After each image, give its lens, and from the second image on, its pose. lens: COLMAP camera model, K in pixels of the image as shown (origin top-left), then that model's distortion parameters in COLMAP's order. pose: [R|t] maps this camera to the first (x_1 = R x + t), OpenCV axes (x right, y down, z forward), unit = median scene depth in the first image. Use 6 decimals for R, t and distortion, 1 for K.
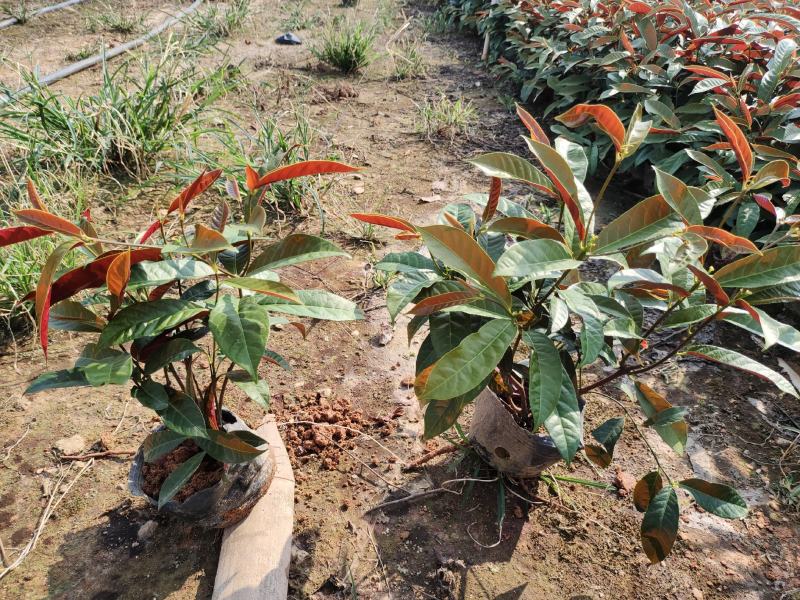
lens RADIAL K [[570.0, 0, 400.0], [0, 570.0, 300.0], [0, 0, 1]] dist [-0.030336, -0.001989]
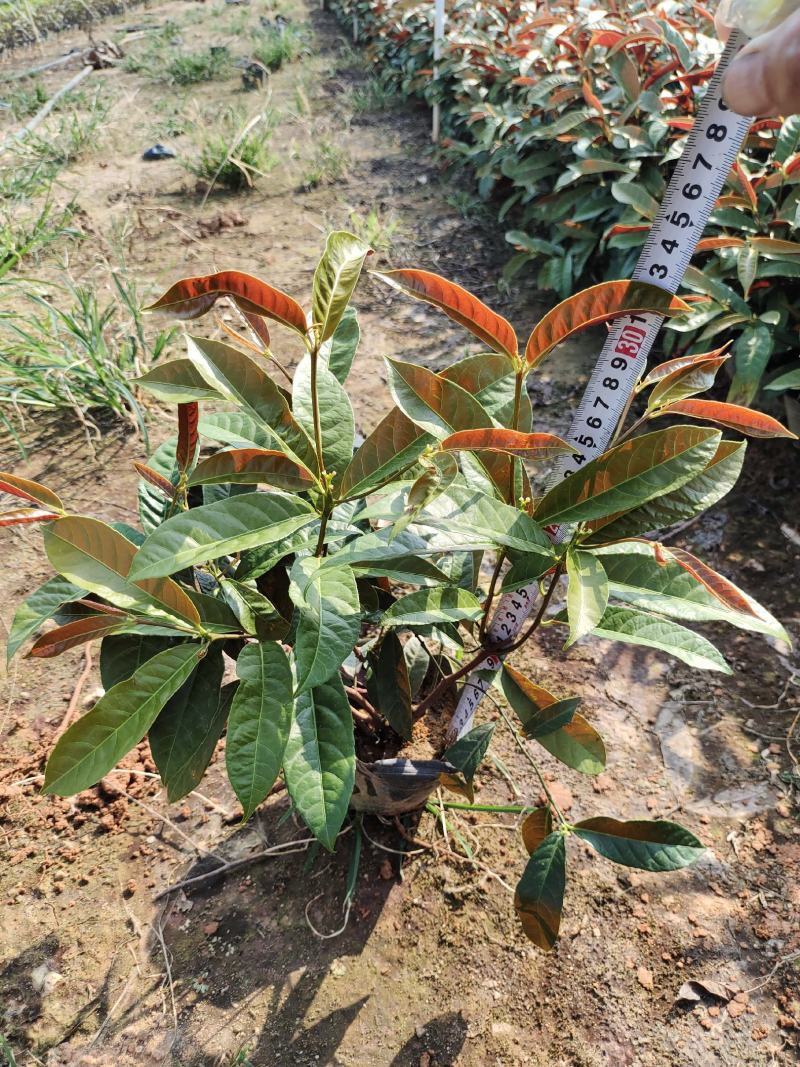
lens RADIAL K [[762.4, 0, 400.0], [0, 762.4, 533.5], [0, 0, 1]] dist [-0.041320, -0.006307]
pose [[0.991172, -0.129811, -0.026950, 0.282663], [0.131467, 0.988608, 0.073290, -0.076412], [0.017129, -0.076186, 0.996946, 0.134748]]
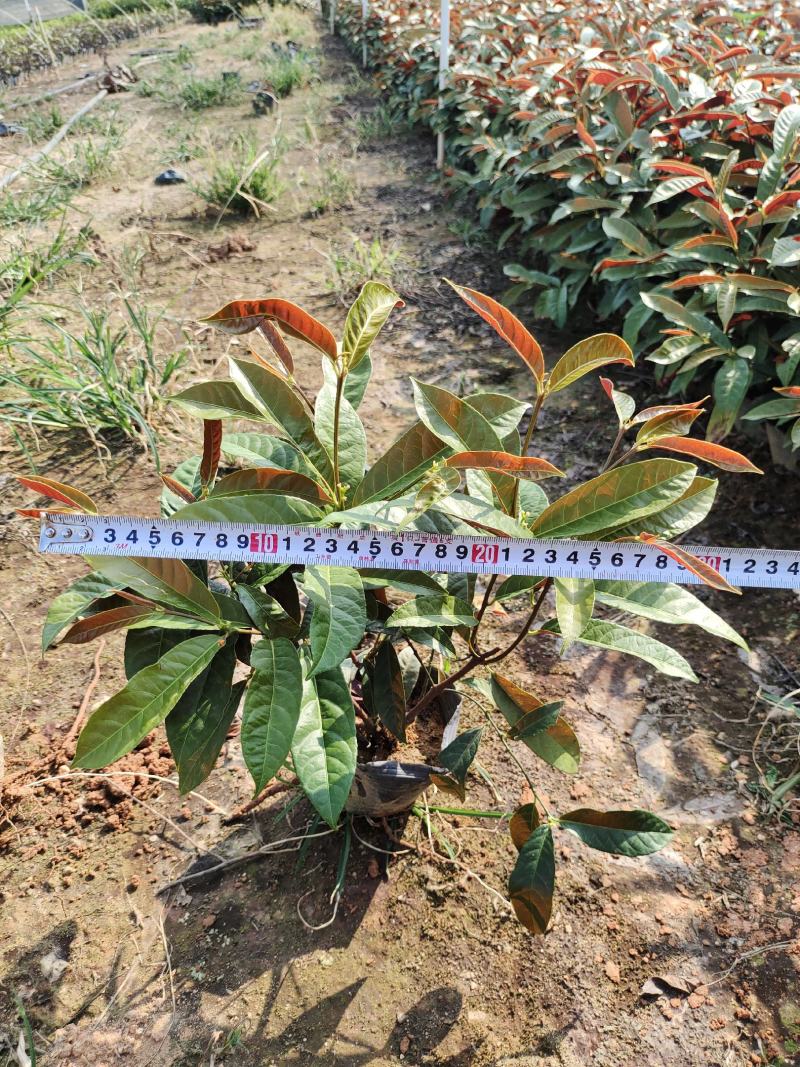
lens RADIAL K [[762.4, 0, 400.0], [0, 762.4, 533.5], [0, 0, 1]] dist [-0.041320, -0.006307]
pose [[0.992159, -0.121011, -0.031251, 0.303576], [0.122488, 0.991173, 0.050714, -0.082782], [0.024838, -0.054145, 0.998224, 0.071561]]
